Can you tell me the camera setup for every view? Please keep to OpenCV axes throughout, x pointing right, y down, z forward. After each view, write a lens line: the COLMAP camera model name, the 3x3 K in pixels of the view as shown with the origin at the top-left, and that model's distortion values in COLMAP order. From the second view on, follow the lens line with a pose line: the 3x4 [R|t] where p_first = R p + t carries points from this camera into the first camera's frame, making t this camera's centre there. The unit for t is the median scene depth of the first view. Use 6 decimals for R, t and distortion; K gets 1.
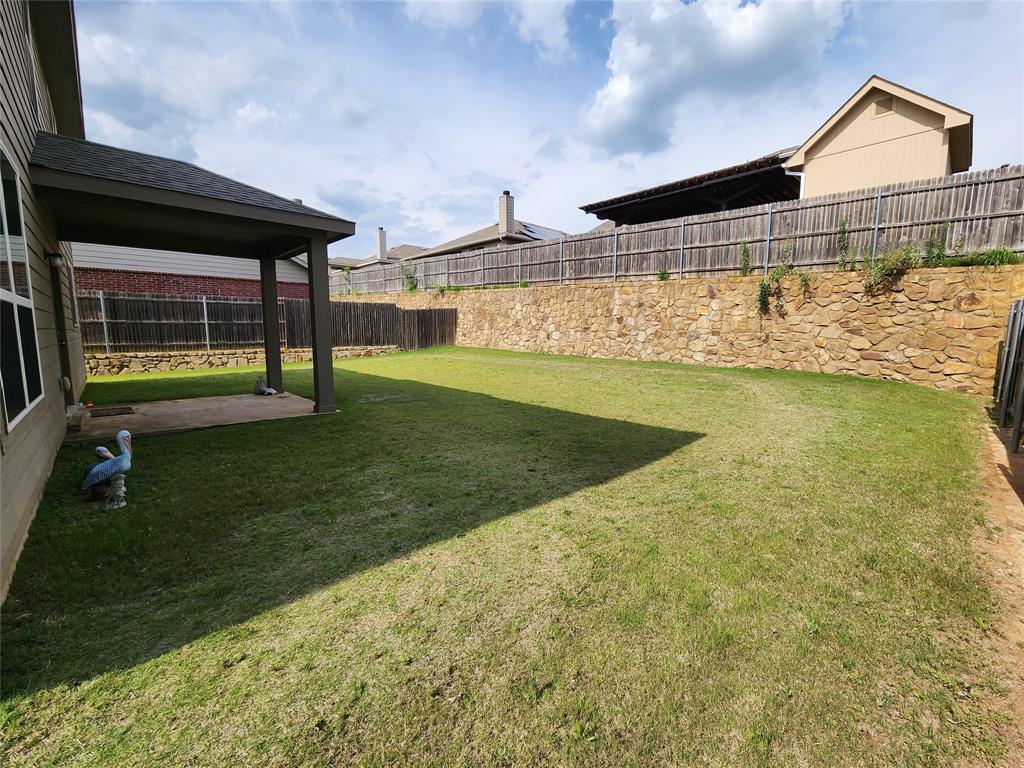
lens RADIAL K [[420.4, 0, 513.7], [0, 420.4, 381.0], [0, 0, 1]] dist [0.001485, 0.001075]
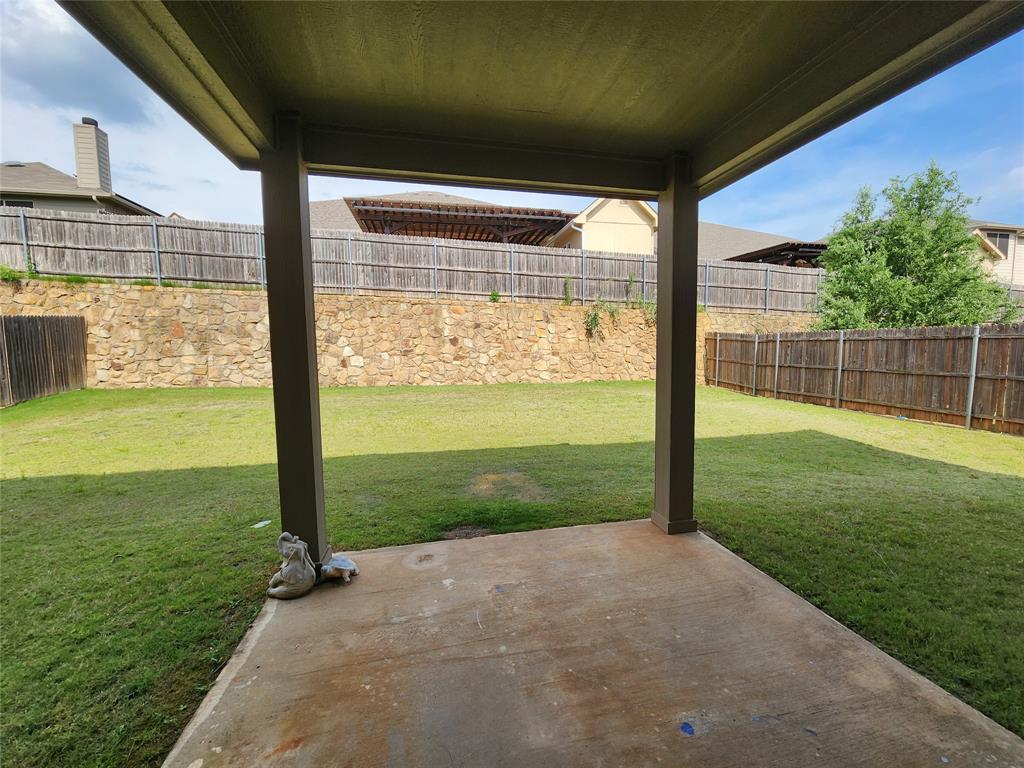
lens RADIAL K [[420.4, 0, 515.8], [0, 420.4, 383.1], [0, 0, 1]] dist [0.001485, 0.001075]
pose [[0.525082, -0.084270, 0.846869, -0.458270], [0.114877, 0.992997, 0.027584, -0.067017], [-0.843263, 0.082802, 0.531085, 0.424240]]
